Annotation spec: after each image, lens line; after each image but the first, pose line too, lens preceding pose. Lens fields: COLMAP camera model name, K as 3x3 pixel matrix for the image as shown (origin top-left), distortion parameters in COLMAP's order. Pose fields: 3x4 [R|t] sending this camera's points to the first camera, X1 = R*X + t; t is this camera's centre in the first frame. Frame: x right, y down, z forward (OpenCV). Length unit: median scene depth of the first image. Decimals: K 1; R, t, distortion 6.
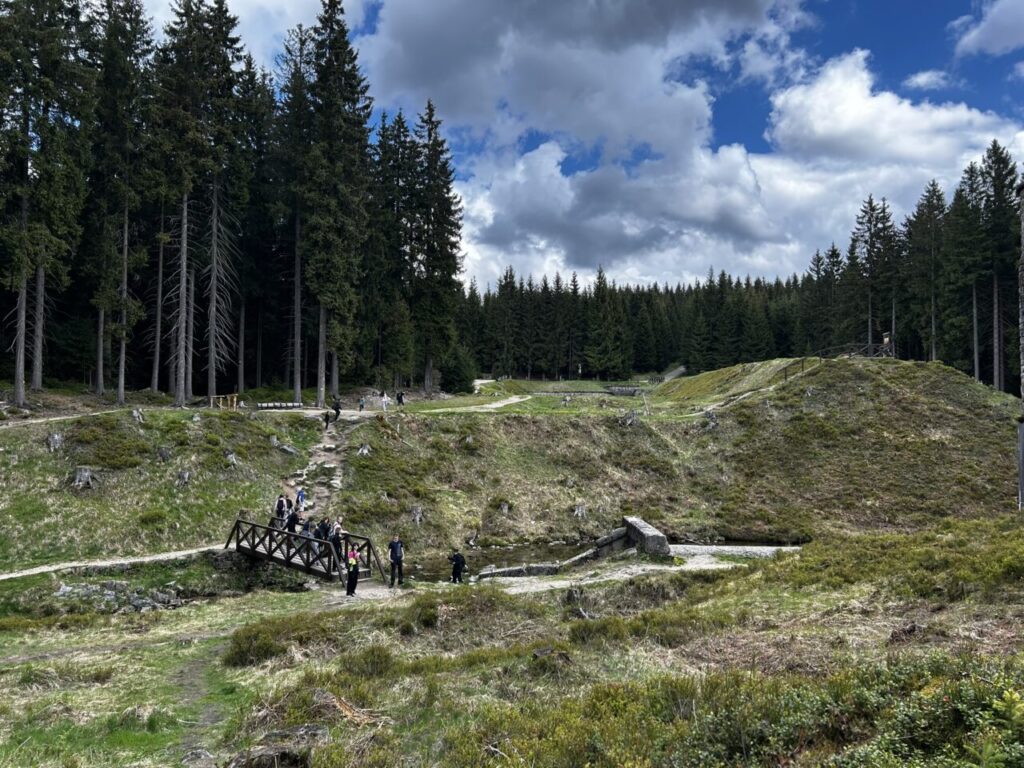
lens RADIAL K [[761.2, 0, 513.6], [0, 761.2, 394.3], [0, 0, 1]] dist [0.078734, -0.091596]
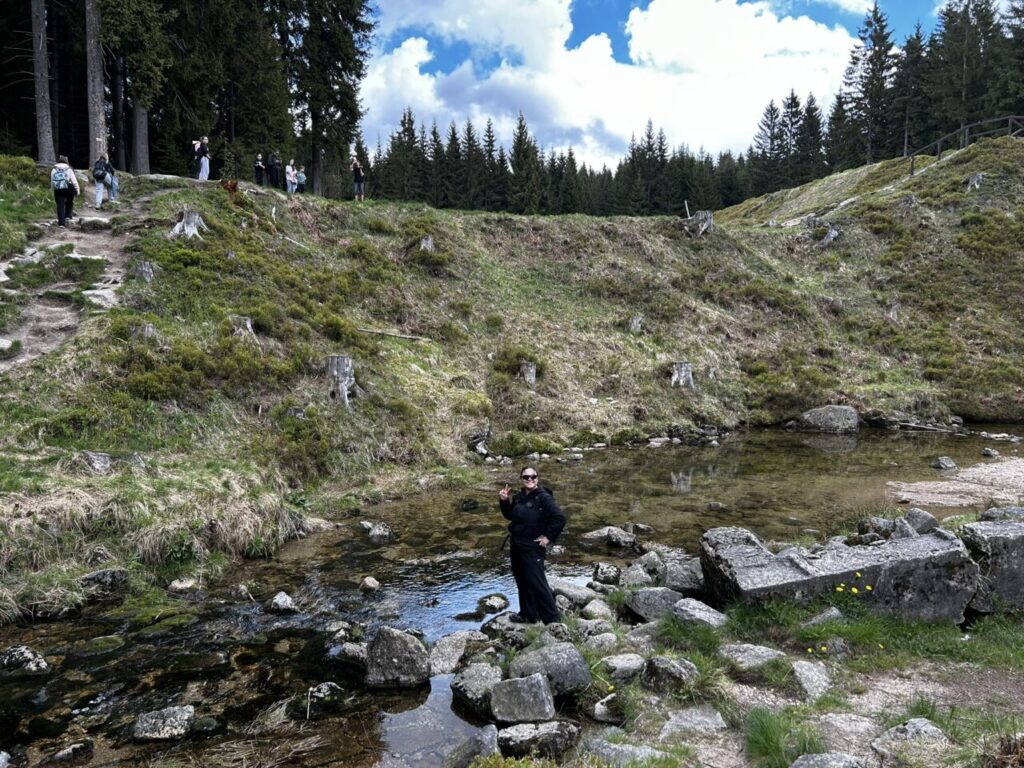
lens RADIAL K [[759.4, 0, 513.2], [0, 759.4, 390.0], [0, 0, 1]] dist [0.074340, -0.079319]
pose [[0.987404, -0.028461, 0.155640, -0.090415], [0.011411, 0.993936, 0.109364, 0.109211], [-0.157809, -0.106210, 0.981741, 0.551777]]
